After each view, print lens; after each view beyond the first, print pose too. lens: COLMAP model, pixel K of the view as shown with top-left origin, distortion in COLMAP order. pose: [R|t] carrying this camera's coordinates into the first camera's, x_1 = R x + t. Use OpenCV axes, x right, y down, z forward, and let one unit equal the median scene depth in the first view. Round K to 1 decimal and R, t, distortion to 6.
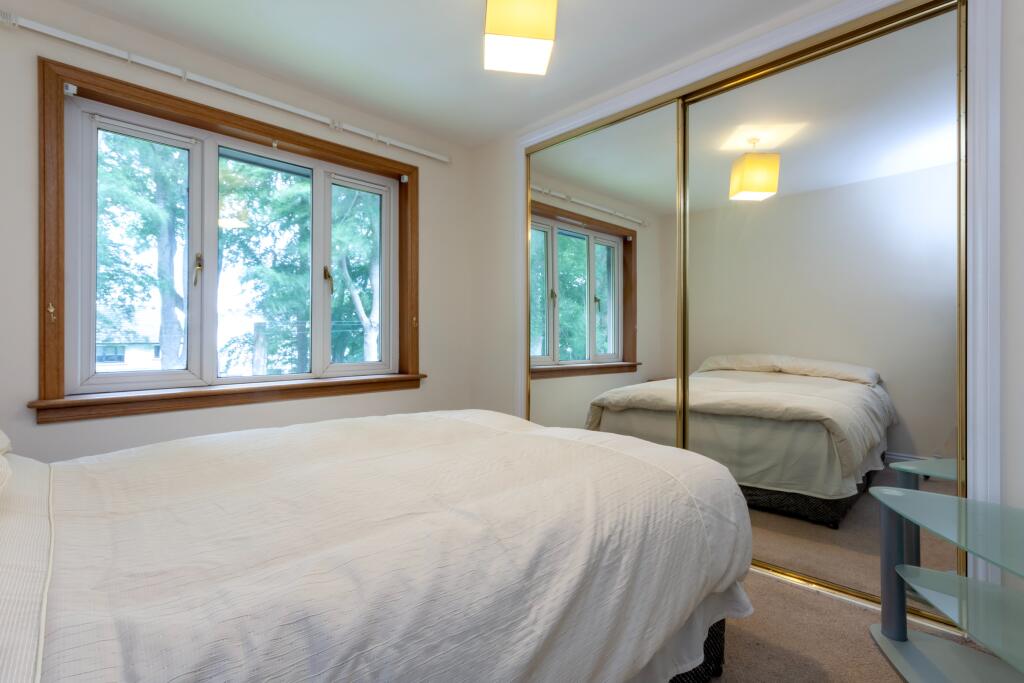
lens RADIAL K [[482.4, 0, 512.0], [0, 482.4, 341.5], [0, 0, 1]] dist [0.004342, 0.000818]
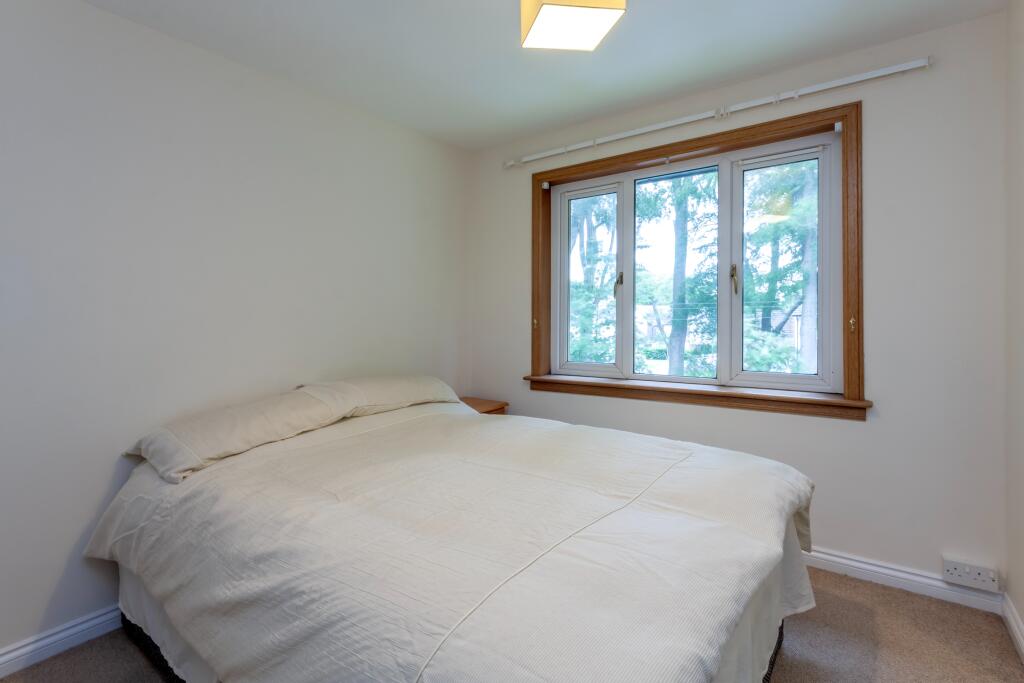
lens RADIAL K [[480.6, 0, 512.1], [0, 480.6, 298.5], [0, 0, 1]] dist [0.000927, -0.000098]
pose [[0.156797, -0.031519, -0.987128, 0.693476], [0.002542, 0.999500, -0.031510, -0.097874], [0.987628, 0.002432, 0.156799, 0.684170]]
